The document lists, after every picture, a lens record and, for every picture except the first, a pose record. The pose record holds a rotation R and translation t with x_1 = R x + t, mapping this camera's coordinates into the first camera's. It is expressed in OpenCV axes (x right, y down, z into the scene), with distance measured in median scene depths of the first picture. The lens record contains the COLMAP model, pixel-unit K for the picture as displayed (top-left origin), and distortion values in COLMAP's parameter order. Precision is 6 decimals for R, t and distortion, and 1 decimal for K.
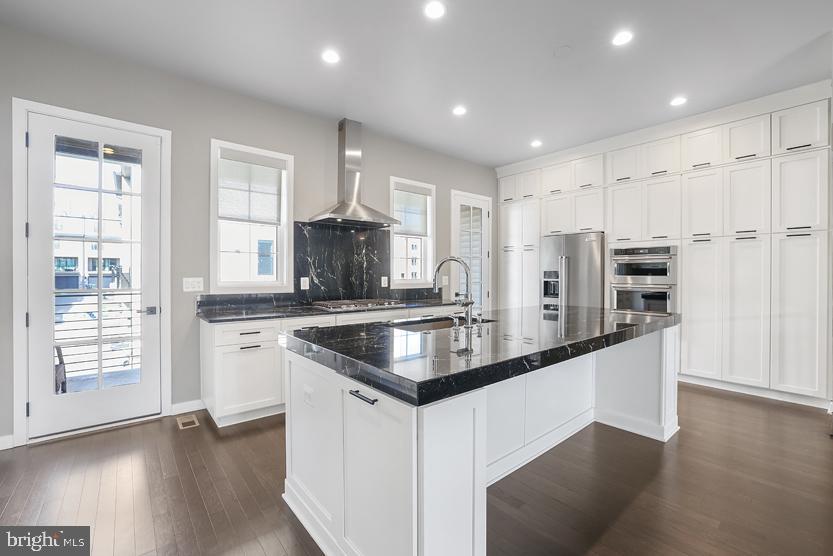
lens RADIAL K [[362.6, 0, 420.0], [0, 362.6, 275.6], [0, 0, 1]] dist [-0.025422, 0.002914]
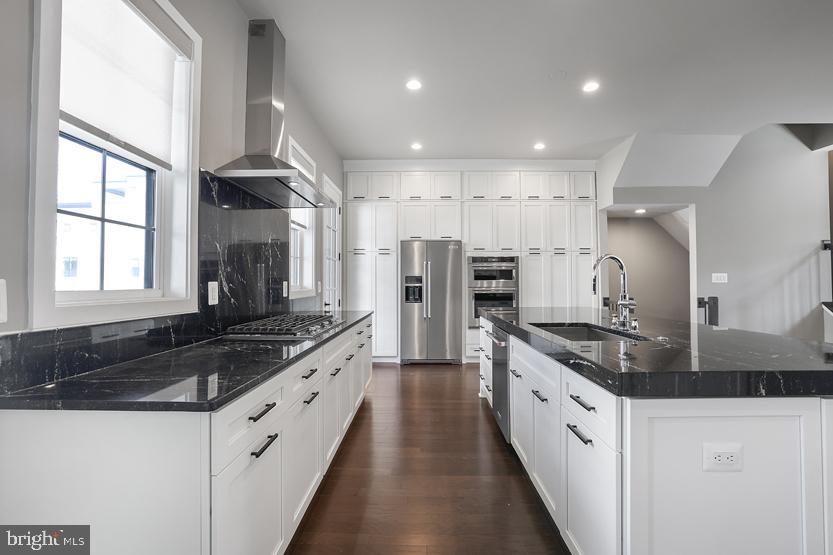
lens RADIAL K [[362.6, 0, 422.8], [0, 362.6, 275.7], [0, 0, 1]] dist [-0.025422, 0.002914]
pose [[0.651868, 0.009732, 0.758270, -0.447228], [0.007454, 0.999787, -0.019240, 0.007379], [-0.758296, 0.018194, 0.651656, 0.381219]]
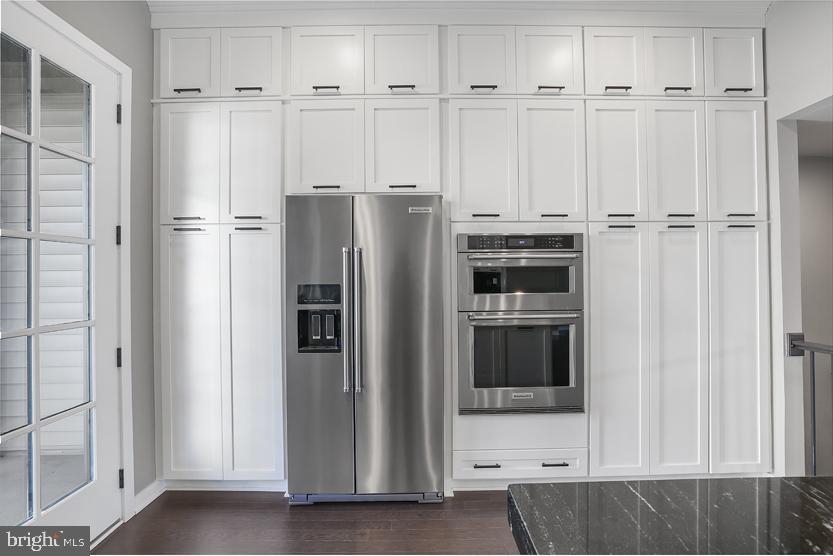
lens RADIAL K [[362.6, 0, 418.8], [0, 362.6, 271.6], [0, 0, 1]] dist [-0.025422, 0.002914]
pose [[0.637311, 0.001396, 0.770605, 0.151822], [0.013558, 0.999823, -0.013023, -0.023228], [-0.770487, 0.018748, 0.637179, 0.779629]]
